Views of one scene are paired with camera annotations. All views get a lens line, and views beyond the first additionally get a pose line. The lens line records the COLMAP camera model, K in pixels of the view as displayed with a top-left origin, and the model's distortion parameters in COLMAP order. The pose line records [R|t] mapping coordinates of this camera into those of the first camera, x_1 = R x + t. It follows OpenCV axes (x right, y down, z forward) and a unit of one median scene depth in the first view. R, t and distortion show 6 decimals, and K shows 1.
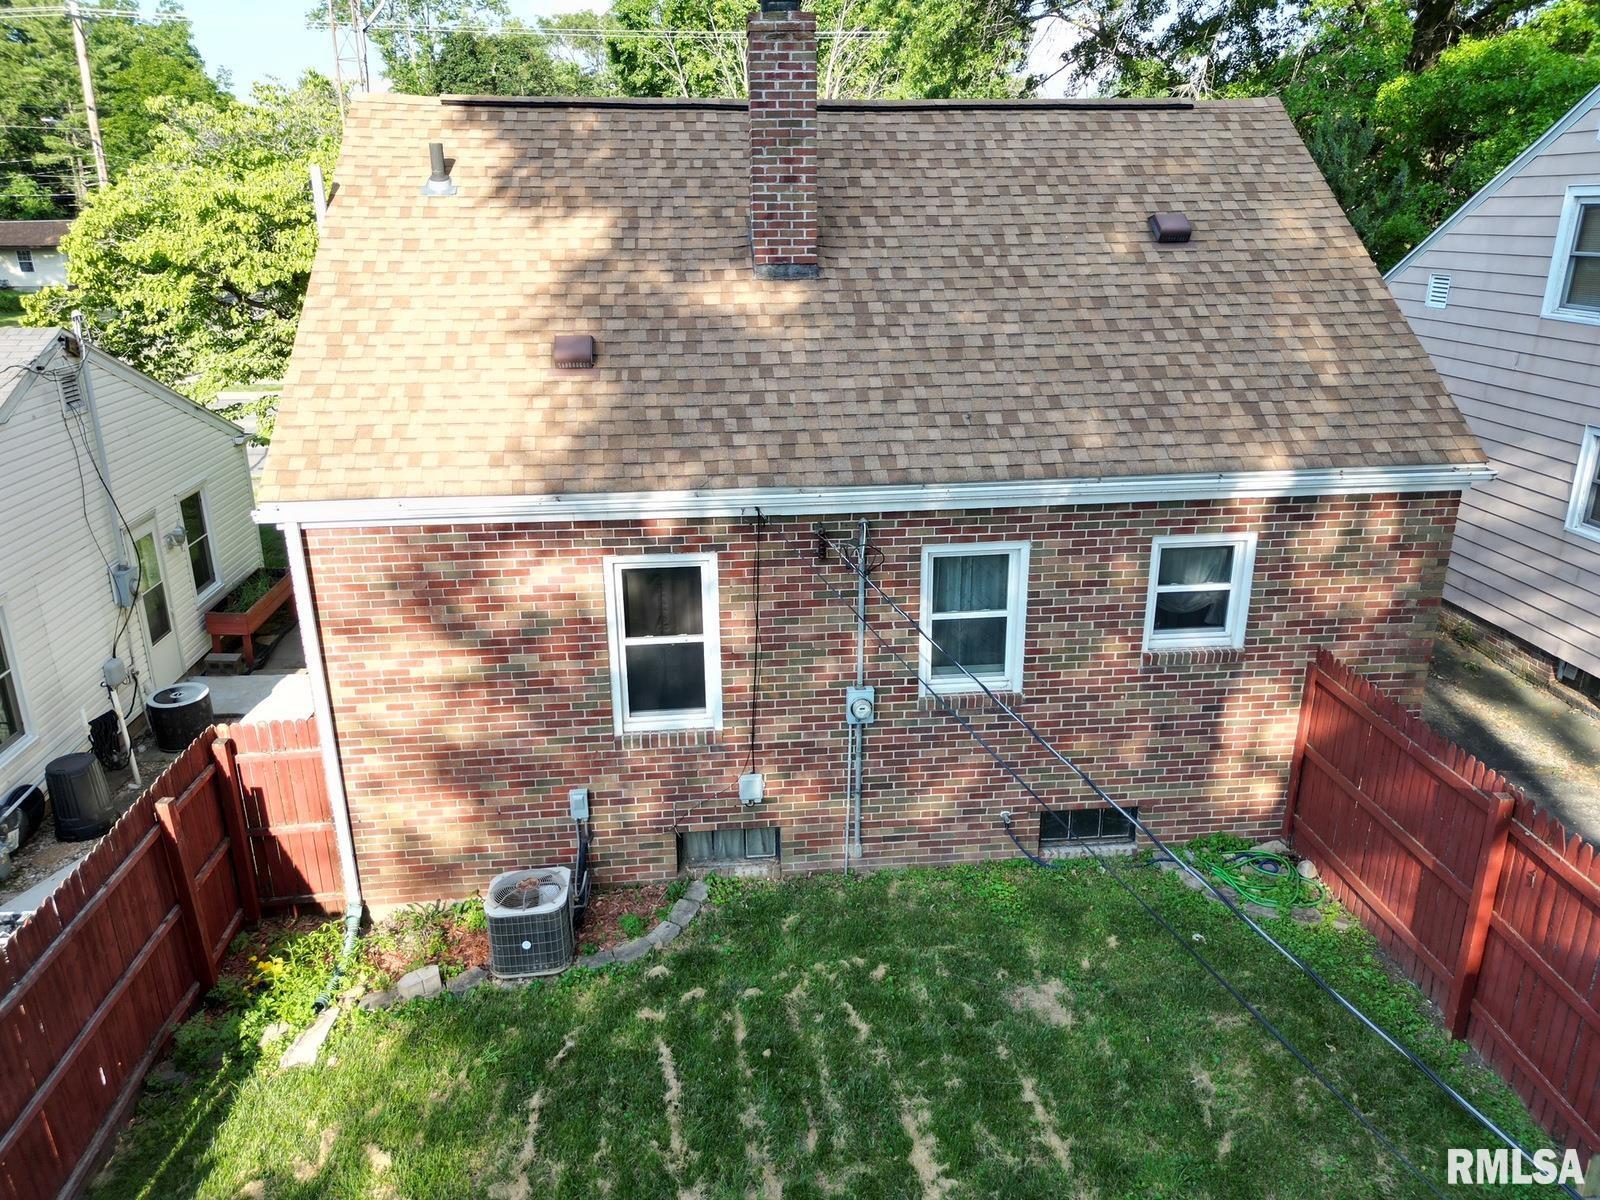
lens RADIAL K [[1128.8, 0, 800.0], [0, 1128.8, 600.0], [0, 0, 1]] dist [0.063347, -0.059190]
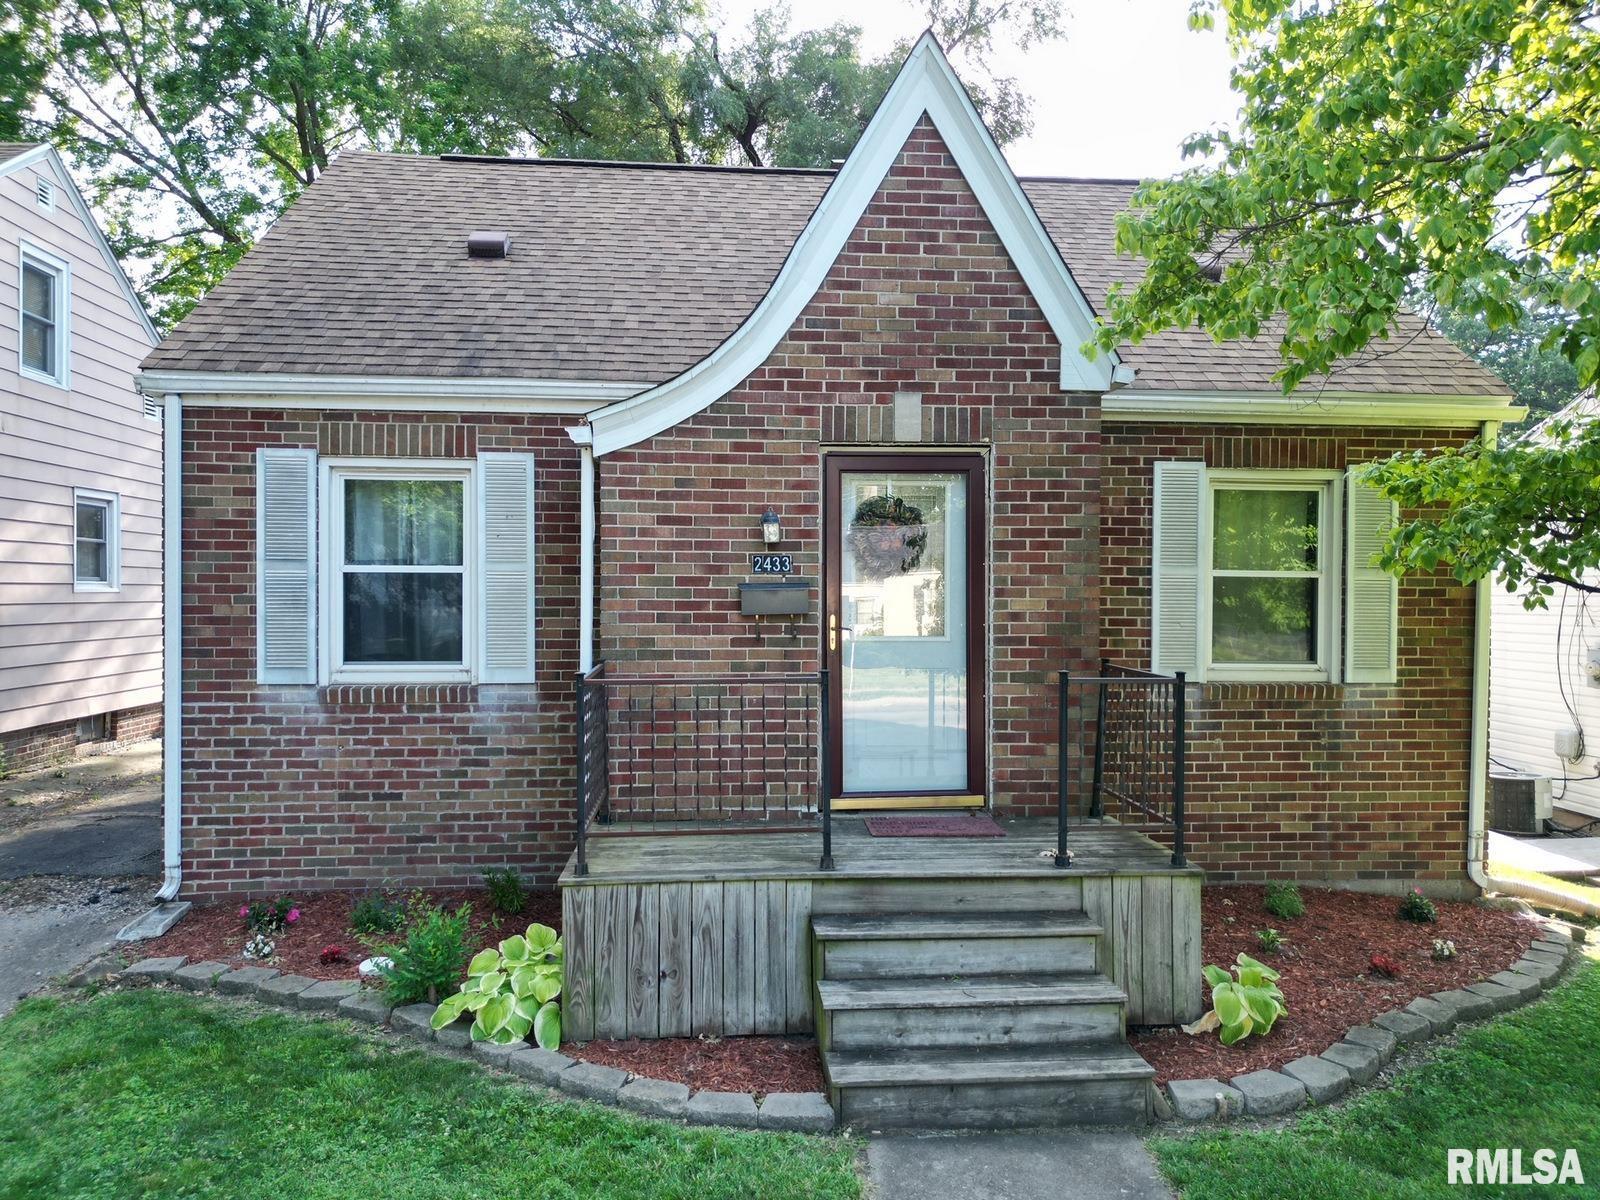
lens RADIAL K [[1128.8, 0, 800.0], [0, 1128.8, 600.0], [0, 0, 1]] dist [0.063347, -0.059190]
pose [[-0.999749, 0.000067, 0.022406, 0.018315], [0.007587, 0.941941, 0.335692, -0.515951], [-0.021083, 0.335778, -0.941705, 2.589306]]
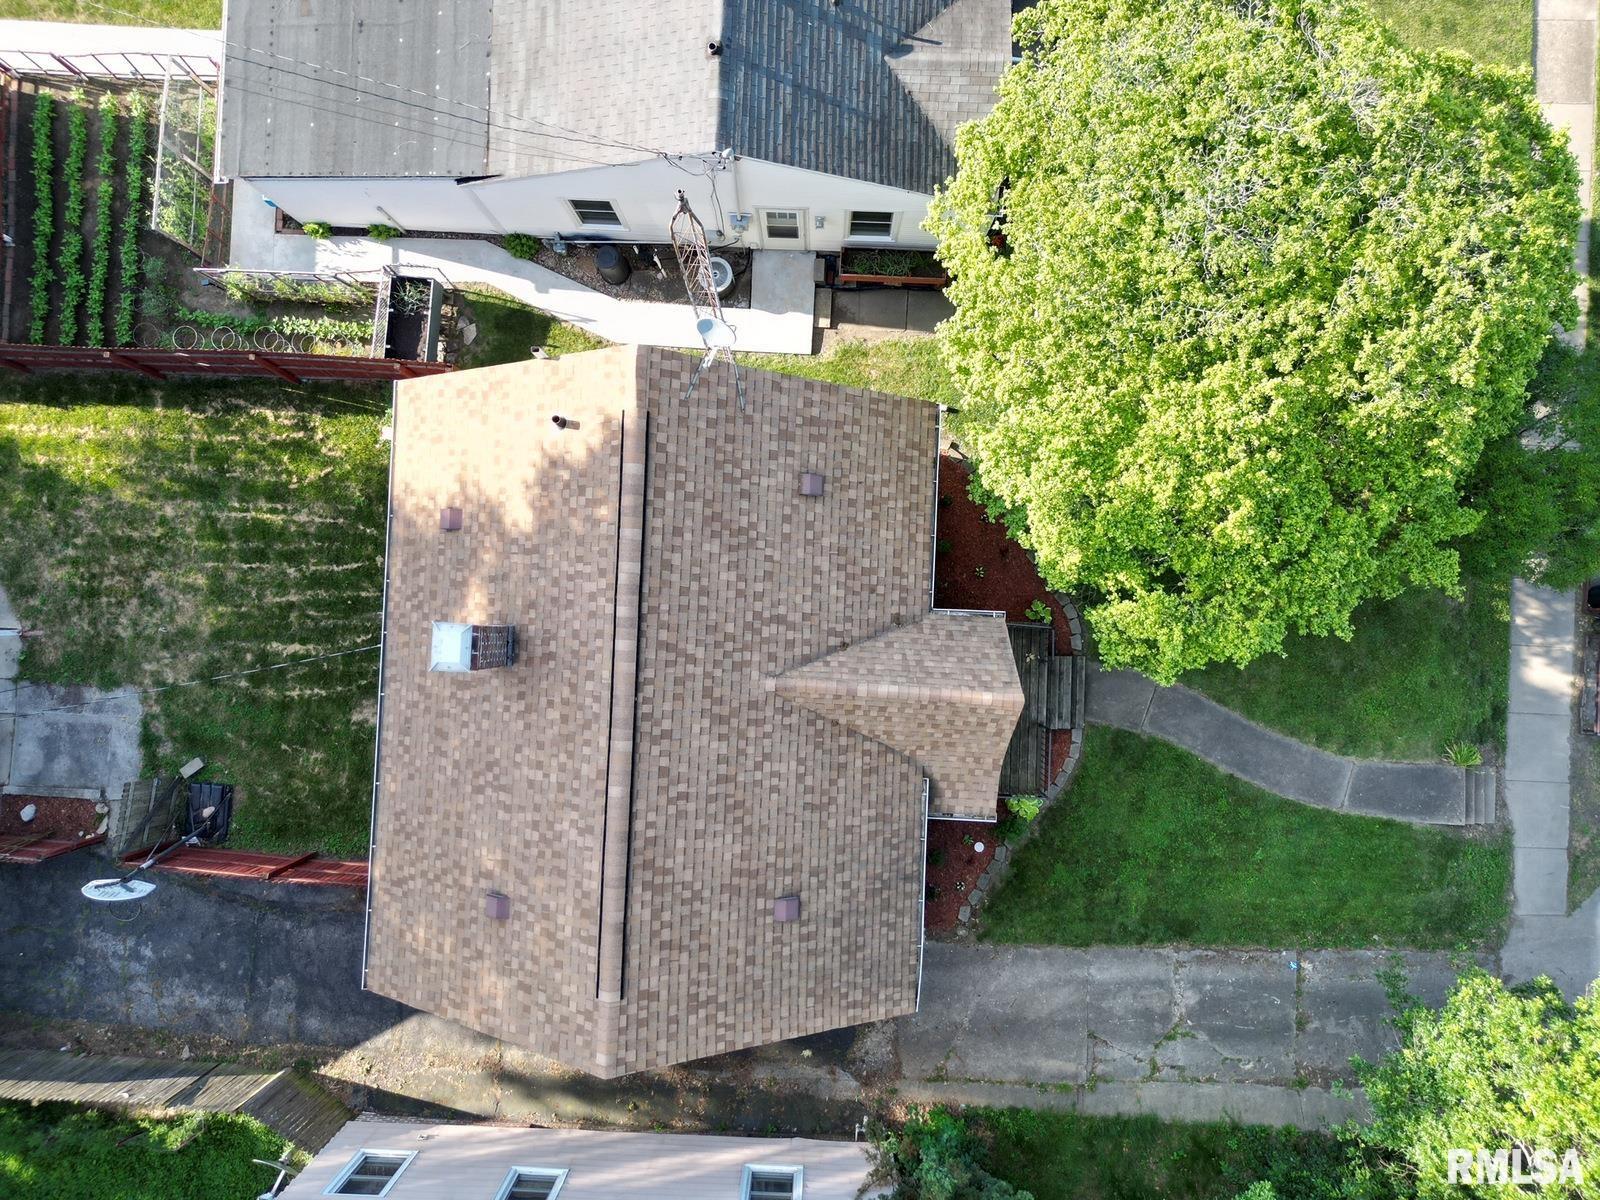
lens RADIAL K [[1113.9, 0, 800.0], [0, 1113.9, 600.0], [0, 0, 1]] dist [0.107692, -0.130812]
pose [[-0.141491, 0.989825, -0.015066, -0.120781], [-0.309244, -0.029737, 0.950518, -2.072534], [0.940398, 0.139148, 0.310305, 0.967059]]
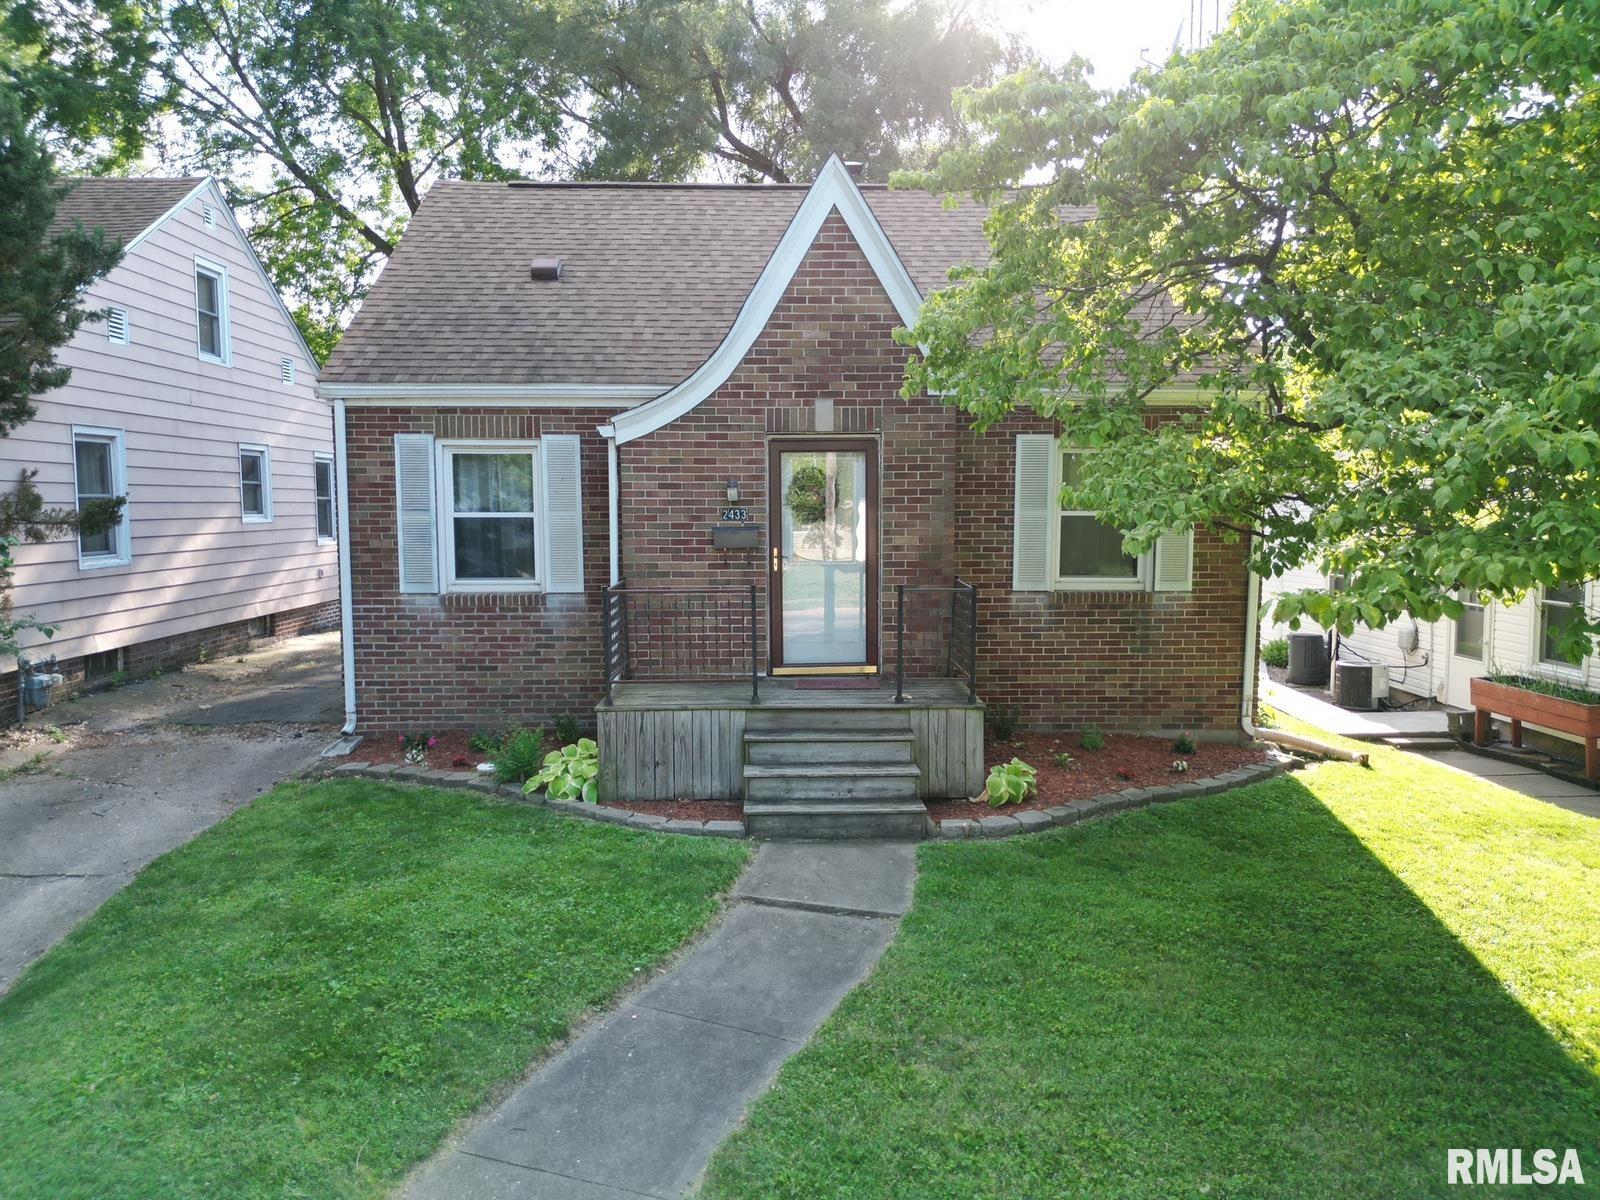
lens RADIAL K [[1123.9, 0, 800.0], [0, 1123.9, 600.0], [0, 0, 1]] dist [0.086143, -0.102389]
pose [[-0.996757, -0.000634, 0.080468, -0.096440], [0.032392, 0.912213, 0.408433, -0.659745], [-0.073663, 0.409715, -0.909234, 2.916095]]
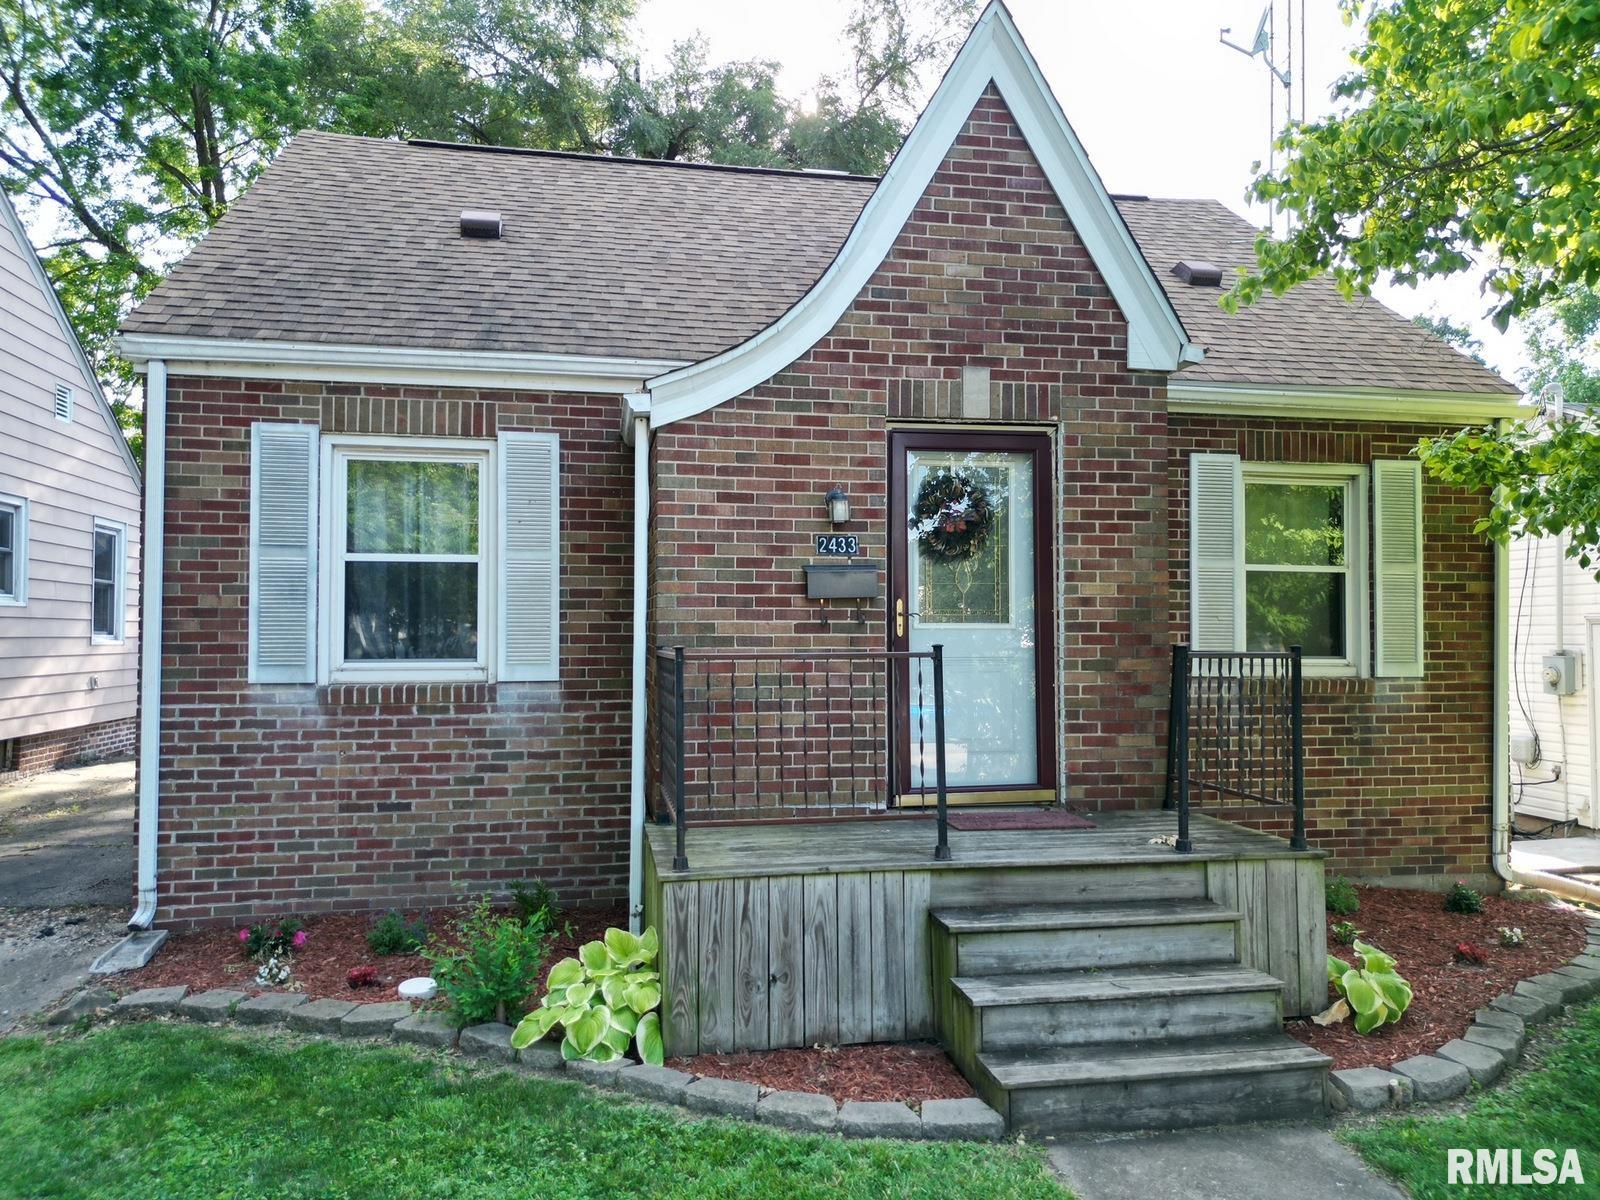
lens RADIAL K [[1128.8, 0, 800.0], [0, 1128.8, 600.0], [0, 0, 1]] dist [0.063347, -0.059190]
pose [[-0.996937, 0.001529, -0.078189, 0.126003], [-0.022091, 0.953585, 0.300312, -0.468677], [0.075019, 0.301120, -0.950631, 2.558000]]
